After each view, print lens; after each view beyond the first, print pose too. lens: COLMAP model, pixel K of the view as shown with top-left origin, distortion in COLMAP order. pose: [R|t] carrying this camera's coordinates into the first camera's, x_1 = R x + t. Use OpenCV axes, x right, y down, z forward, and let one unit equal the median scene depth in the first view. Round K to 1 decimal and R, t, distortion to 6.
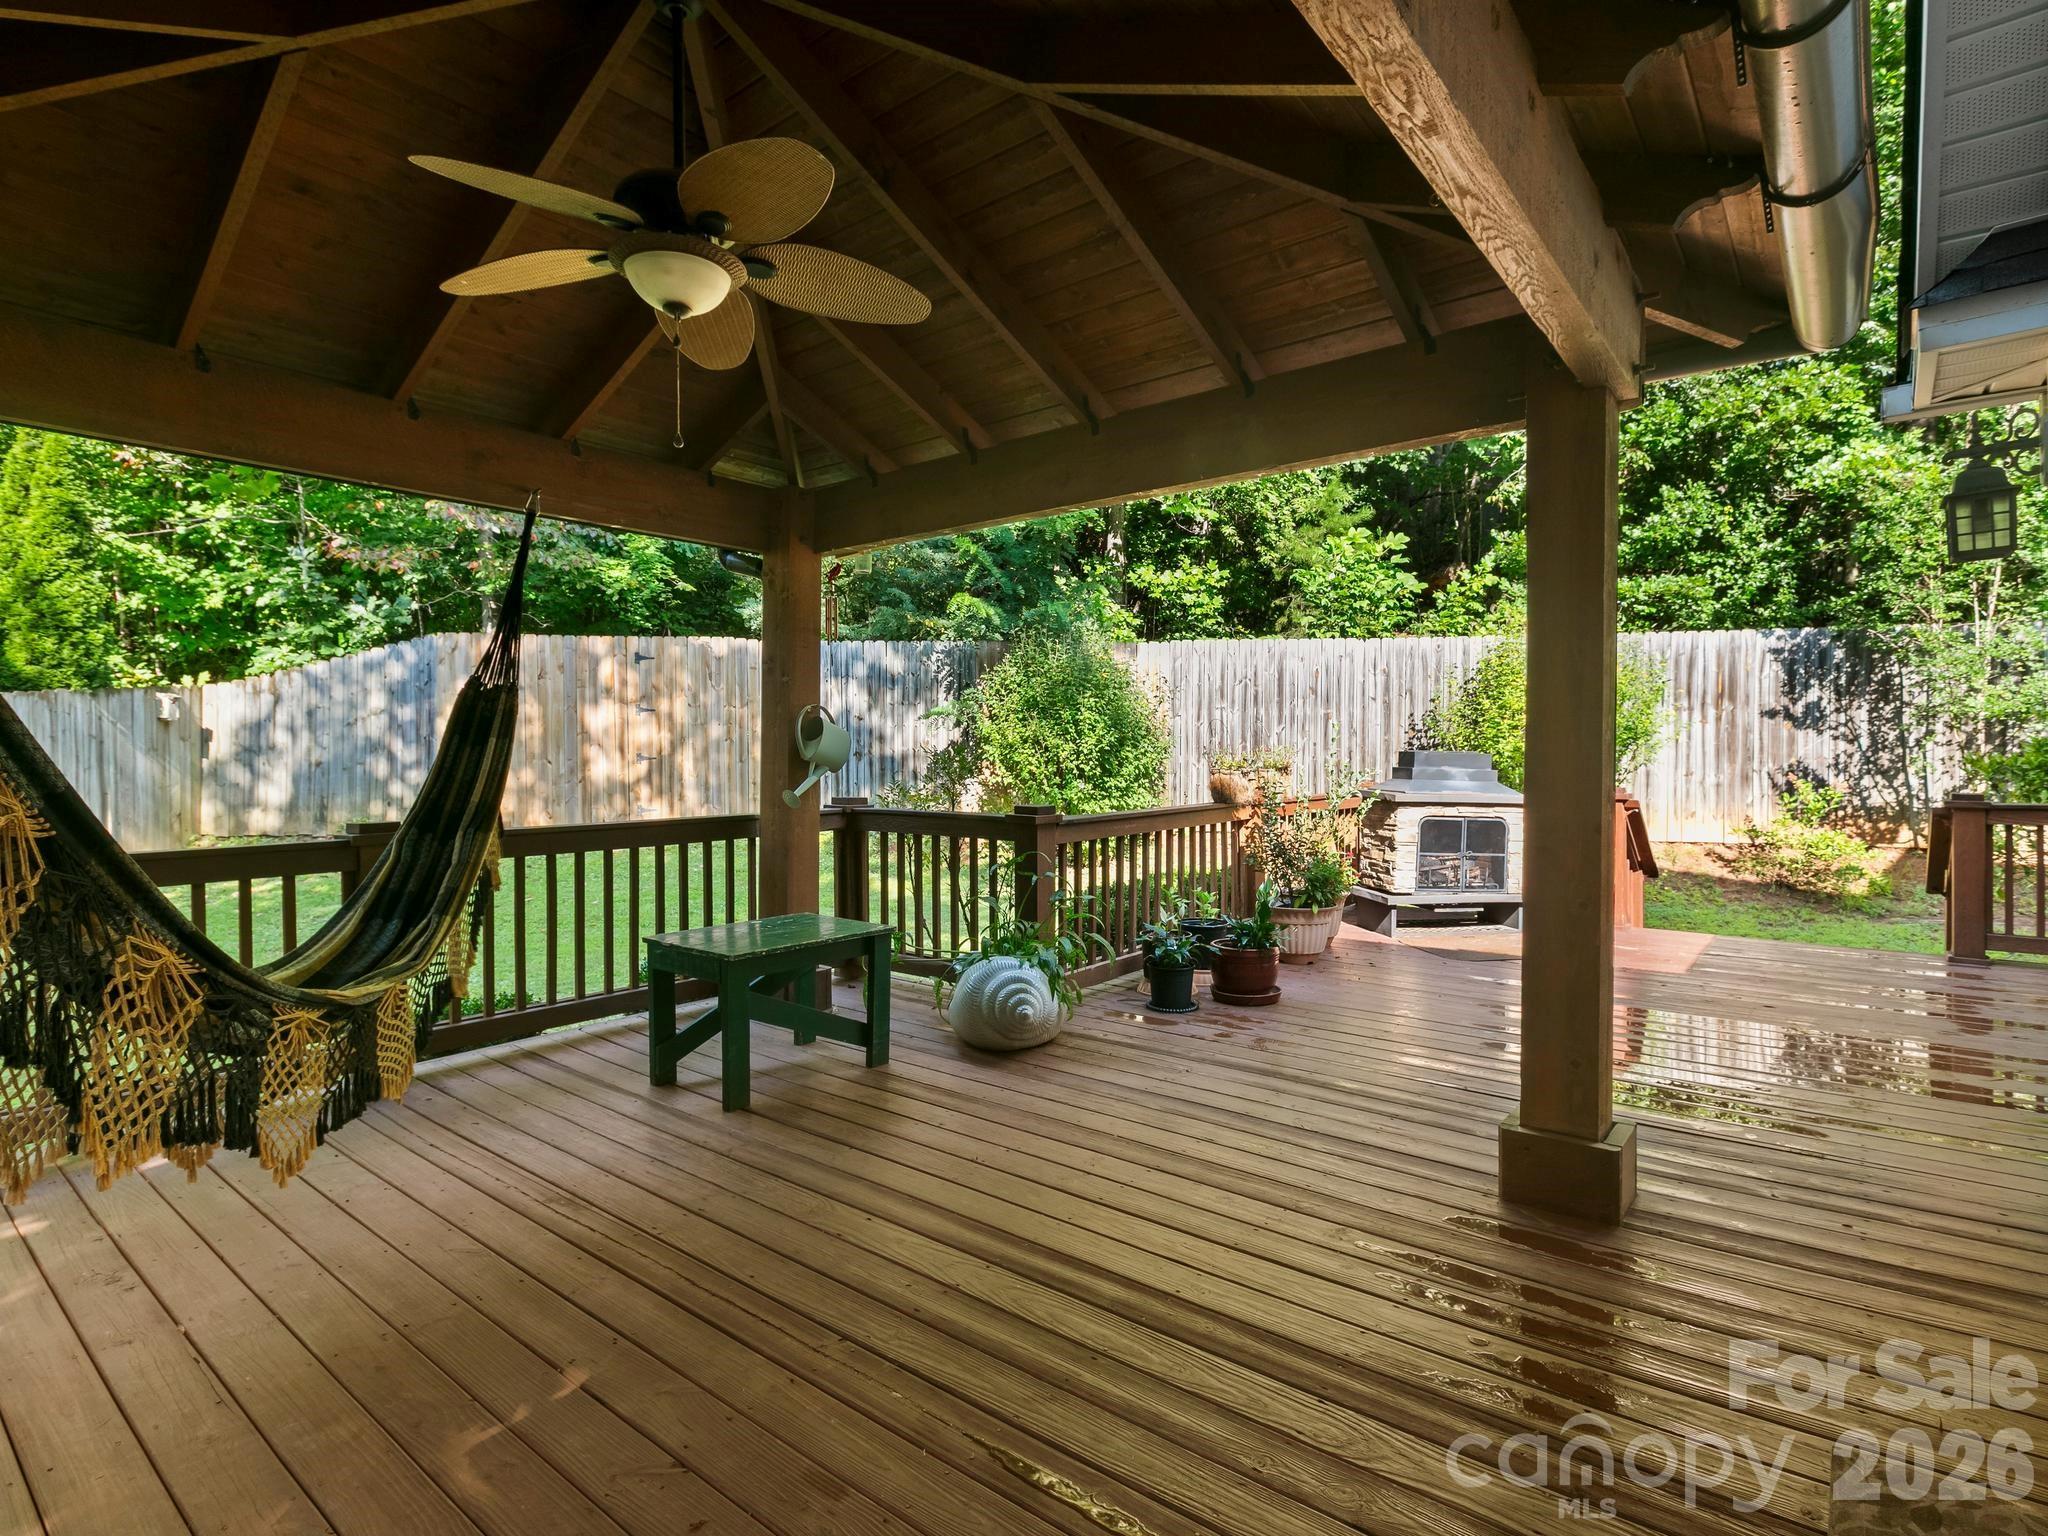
lens RADIAL K [[1075.7, 0, 1015.1], [0, 1075.7, 765.3], [0, 0, 1]] dist [0.005187, 0.001148]
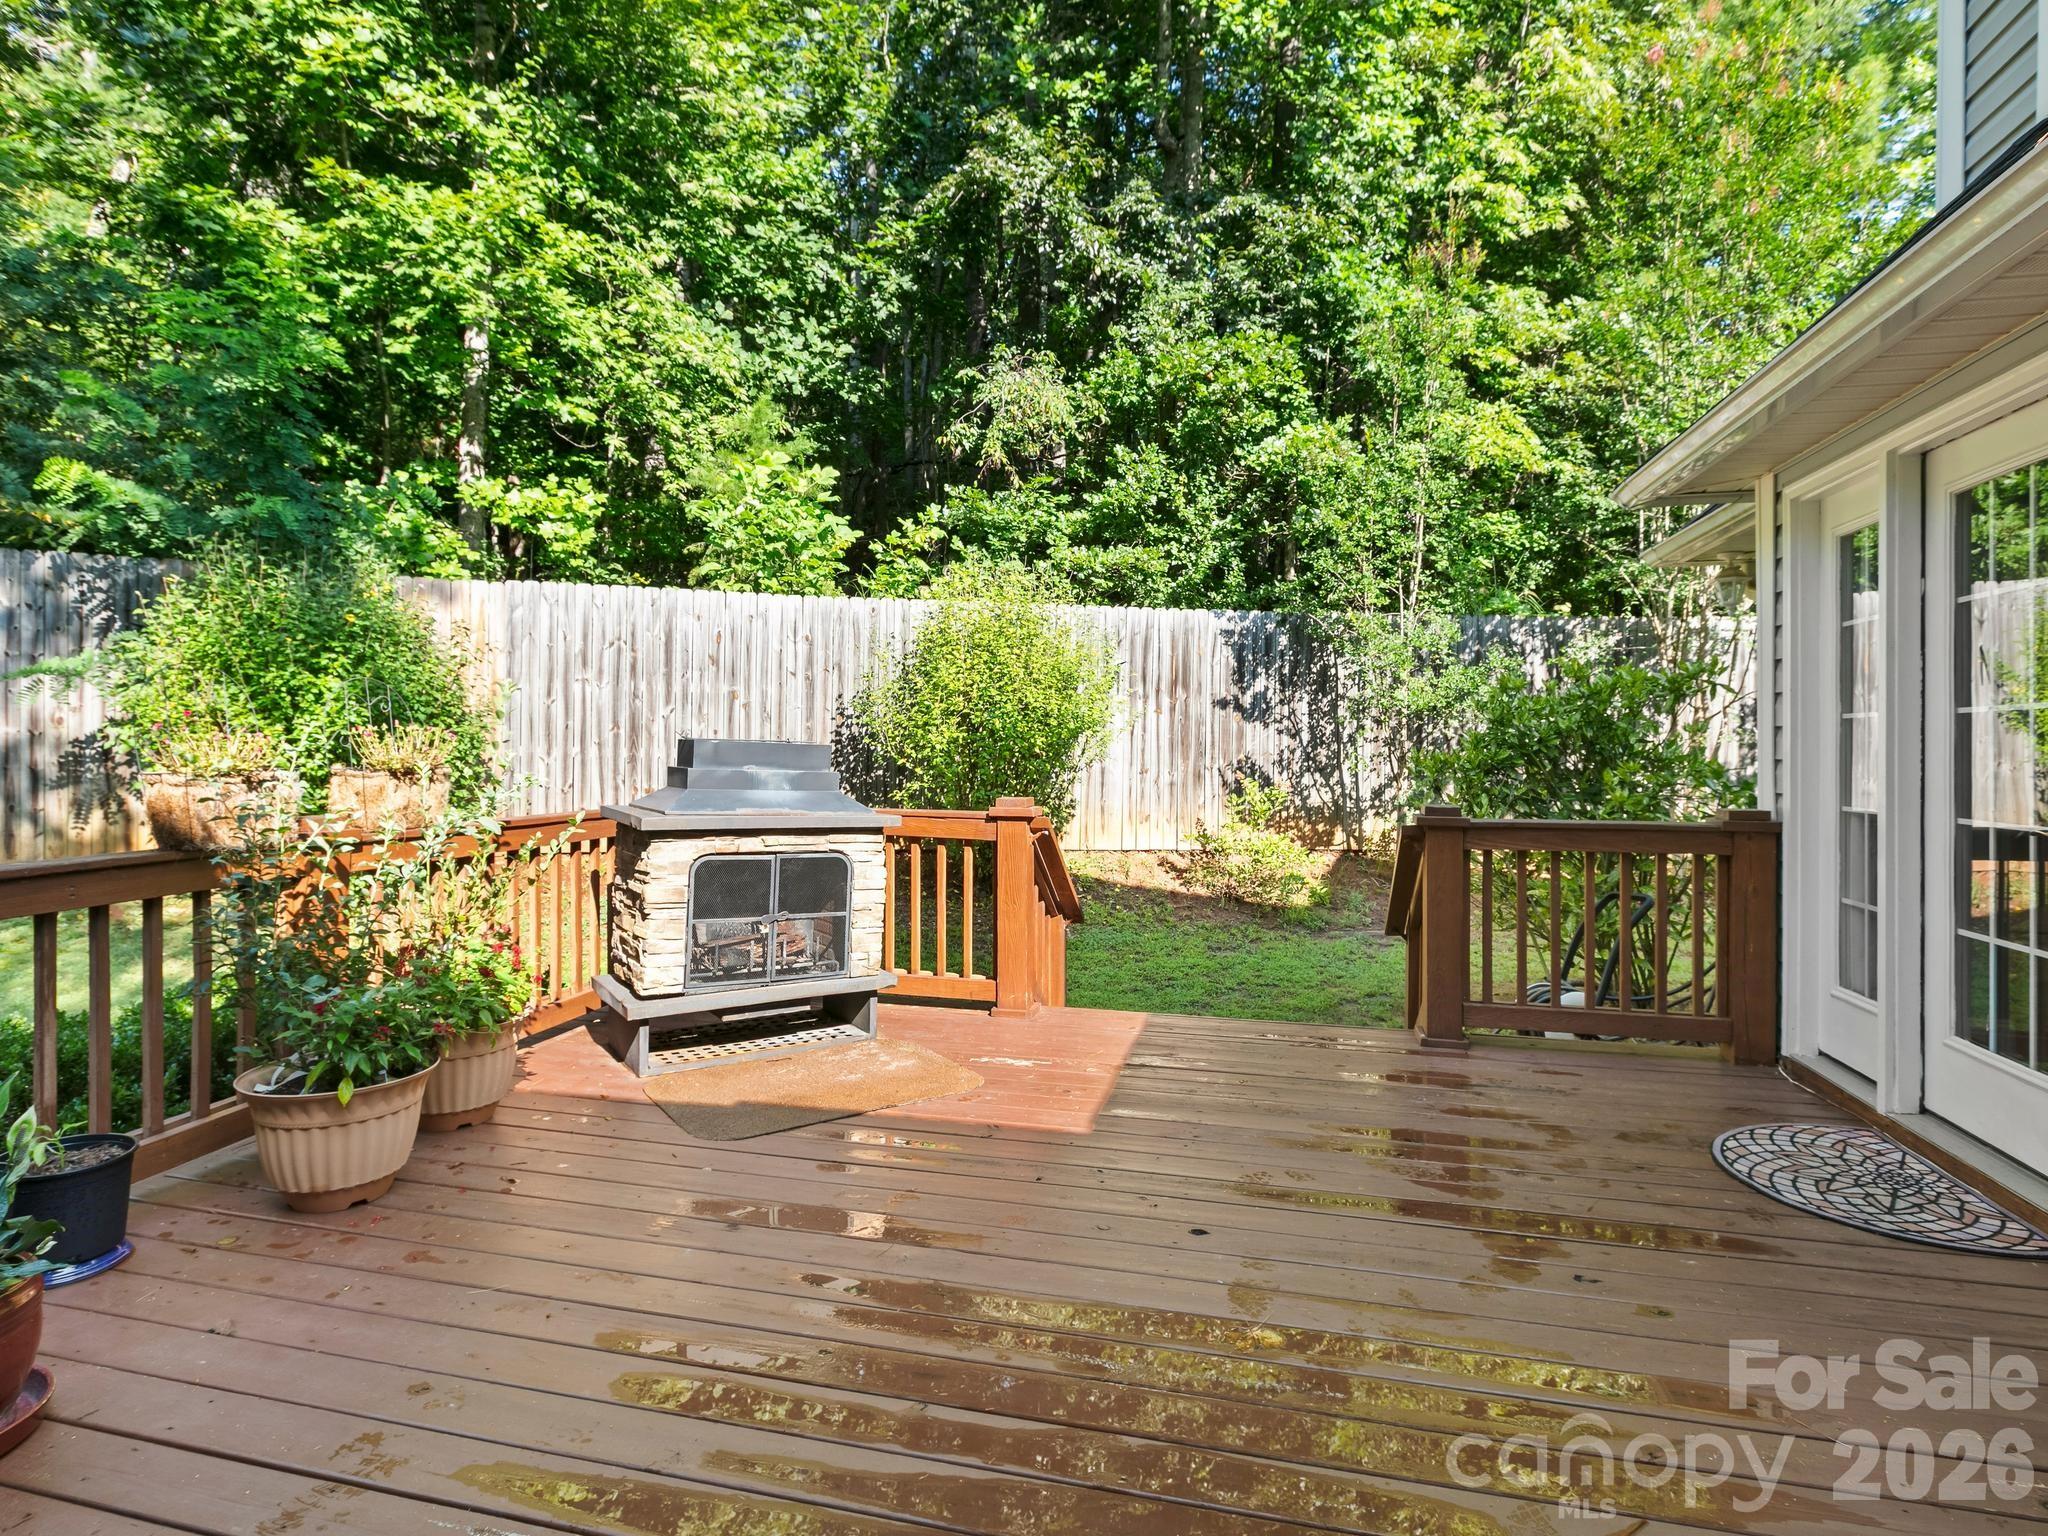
lens RADIAL K [[1075.7, 0, 1028.7], [0, 1075.7, 758.3], [0, 0, 1]] dist [0.005187, 0.001148]
pose [[0.908828, 0.003003, 0.417161, 0.180194], [-0.002785, 0.999995, -0.001129, -0.001529], [-0.417163, -0.000136, 0.908832, 0.251379]]
